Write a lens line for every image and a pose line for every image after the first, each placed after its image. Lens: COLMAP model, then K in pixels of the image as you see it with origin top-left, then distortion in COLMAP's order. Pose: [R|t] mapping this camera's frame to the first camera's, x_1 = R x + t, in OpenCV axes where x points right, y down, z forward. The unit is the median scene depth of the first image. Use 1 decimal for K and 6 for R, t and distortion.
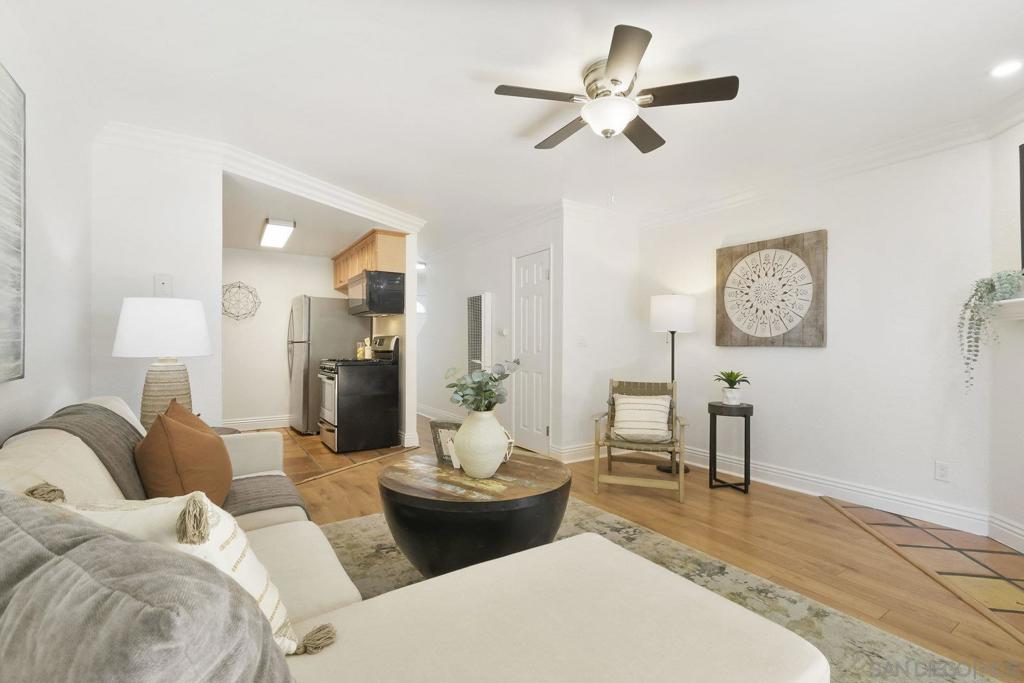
lens RADIAL K [[460.3, 0, 514.1], [0, 460.3, 345.5], [0, 0, 1]] dist [0.001632, -0.006439]
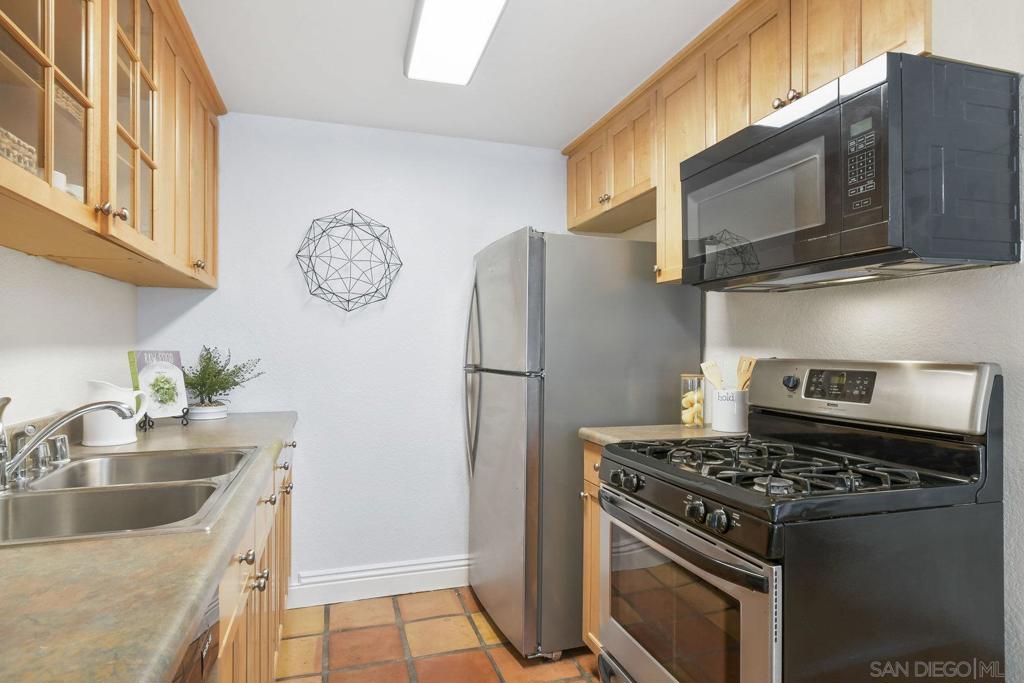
lens RADIAL K [[562.7, 0, 509.0], [0, 562.7, 346.4], [0, 0, 1]] dist [-0.001313, -0.000623]
pose [[0.961940, -0.000030, -0.273261, -0.359709], [-0.001349, 0.999987, -0.004860, -0.024410], [0.273258, 0.005043, 0.961928, 0.613940]]
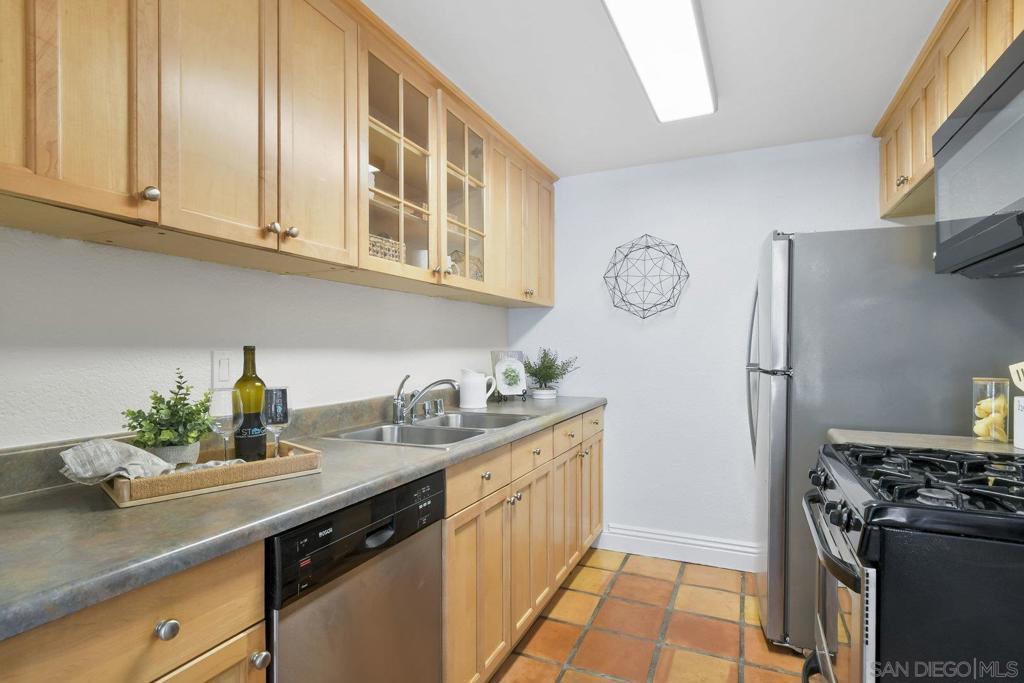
lens RADIAL K [[520.1, 0, 512.2], [0, 520.1, 353.6], [0, 0, 1]] dist [0.000621, -0.000263]
pose [[0.535995, 0.003456, -0.844214, -0.236812], [0.000491, 0.999990, 0.004405, -0.022491], [0.844221, -0.002776, 0.535988, 0.631839]]
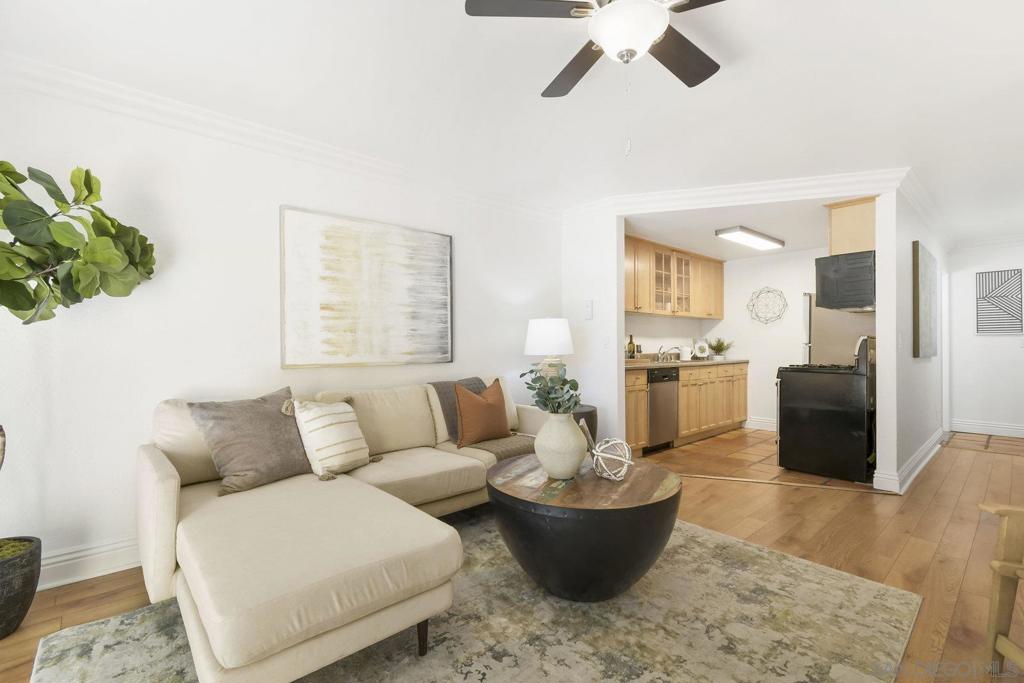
lens RADIAL K [[460.3, 0, 514.1], [0, 460.3, 345.5], [0, 0, 1]] dist [0.001632, -0.006439]
pose [[0.150336, -0.001768, -0.988633, 0.359651], [-0.003195, 0.999992, -0.002274, -0.001693], [0.988630, 0.003500, 0.150330, 0.291199]]
